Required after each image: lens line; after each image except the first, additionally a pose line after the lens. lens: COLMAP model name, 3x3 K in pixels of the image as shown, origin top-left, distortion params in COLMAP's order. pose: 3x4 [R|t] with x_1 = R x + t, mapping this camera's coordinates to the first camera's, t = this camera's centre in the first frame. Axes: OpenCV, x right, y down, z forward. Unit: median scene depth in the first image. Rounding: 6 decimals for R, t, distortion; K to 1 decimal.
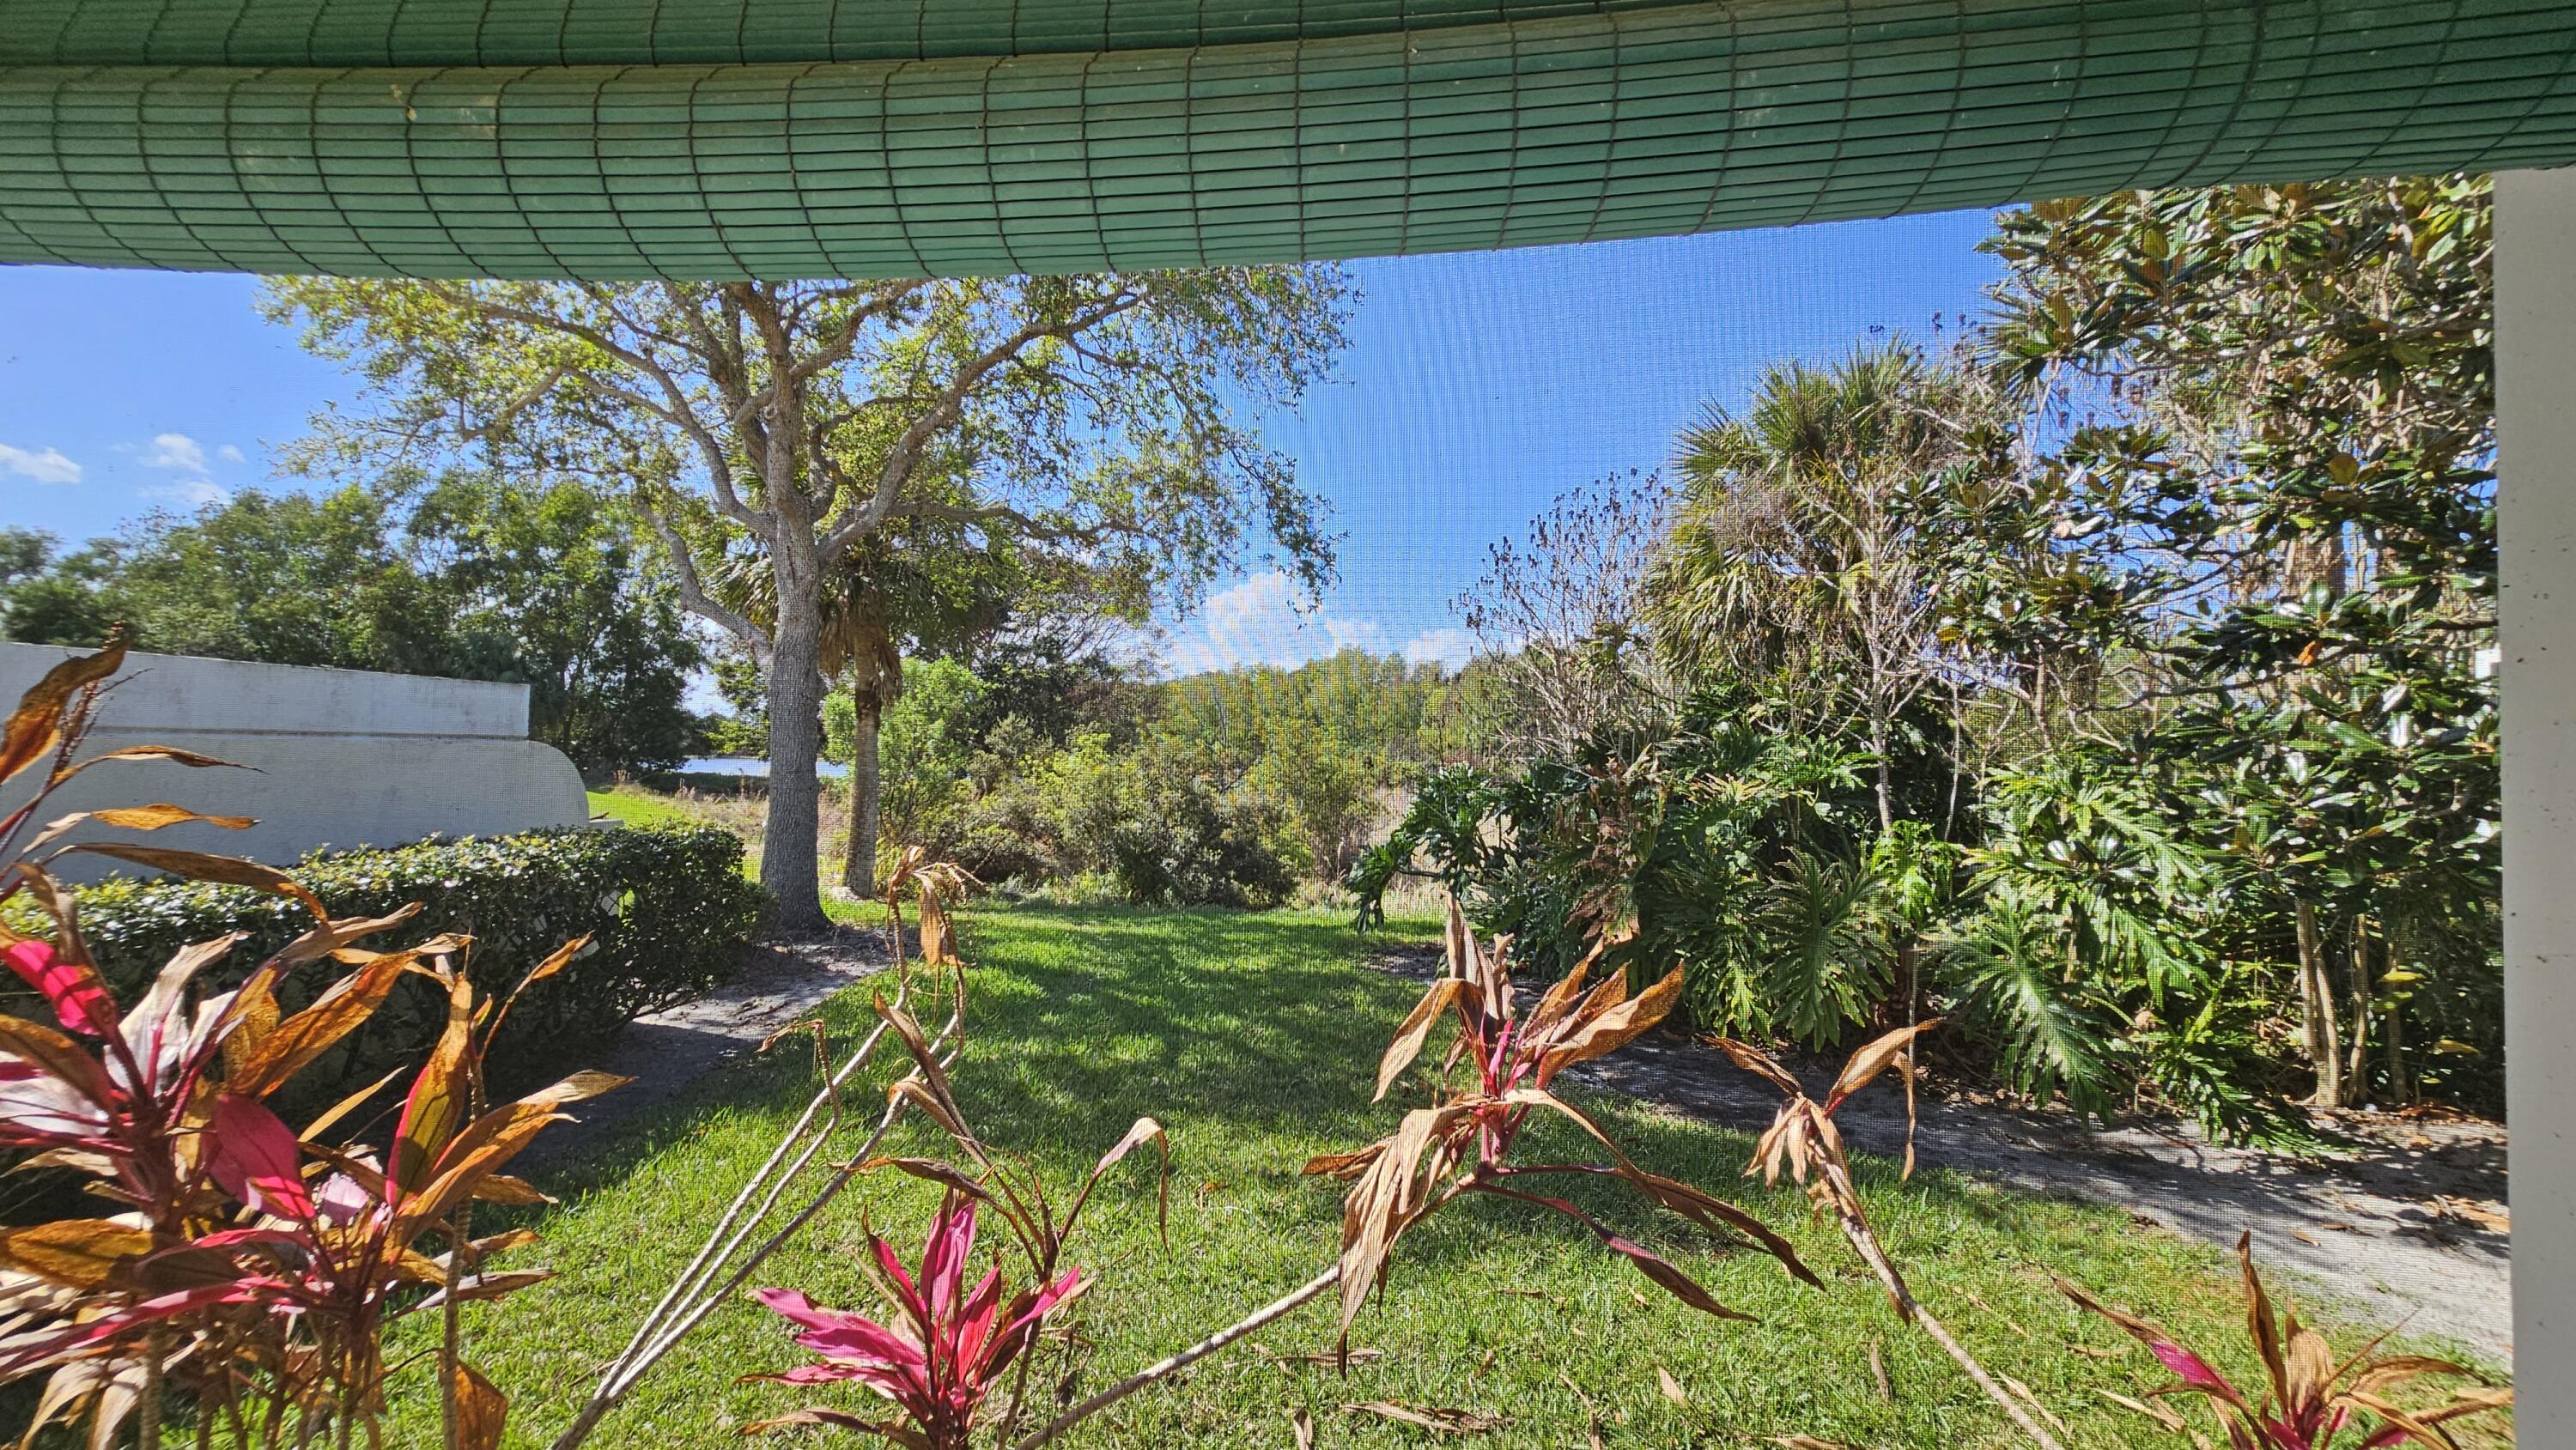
lens RADIAL K [[1045.2, 0, 1302.4], [0, 1045.2, 728.5], [0, 0, 1]] dist [0.000036, 0.000202]
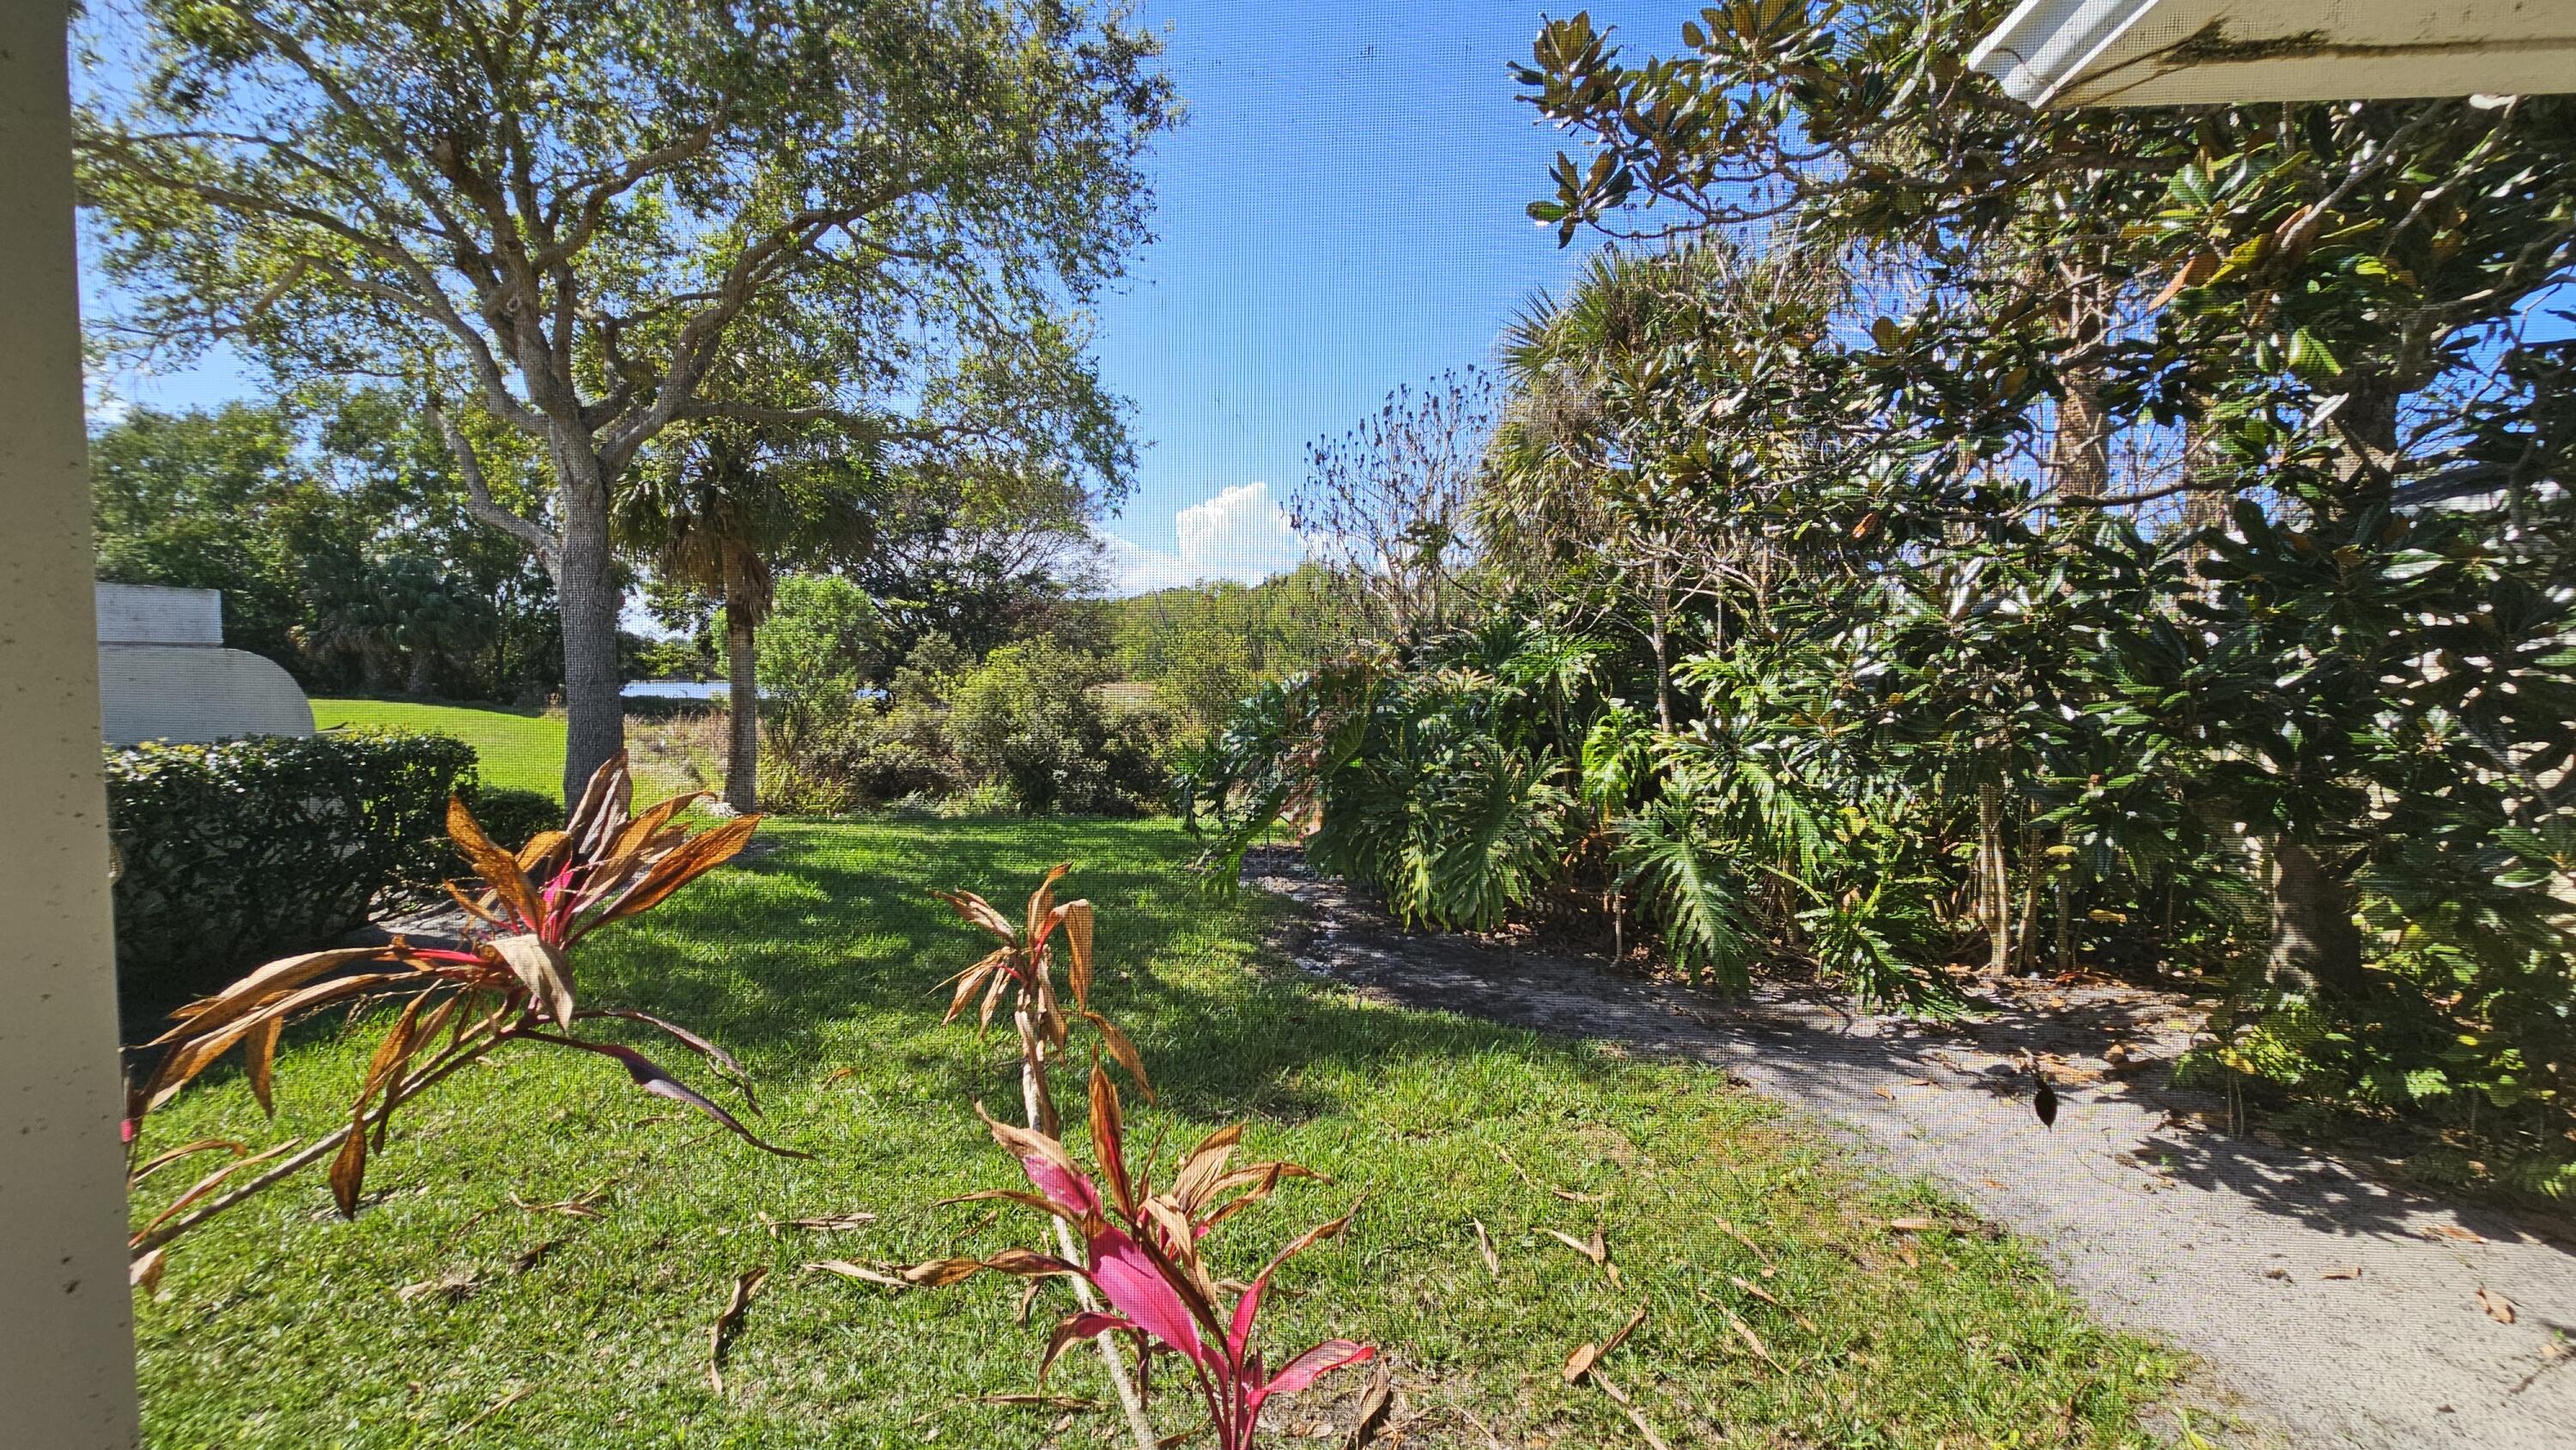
lens RADIAL K [[1045.2, 0, 1302.4], [0, 1045.2, 728.5], [0, 0, 1]] dist [0.000036, 0.000202]
pose [[0.999566, -0.015311, 0.025181, 0.160012], [0.013232, 0.996645, 0.080764, 0.013645], [-0.026333, -0.080396, 0.996415, -0.000837]]
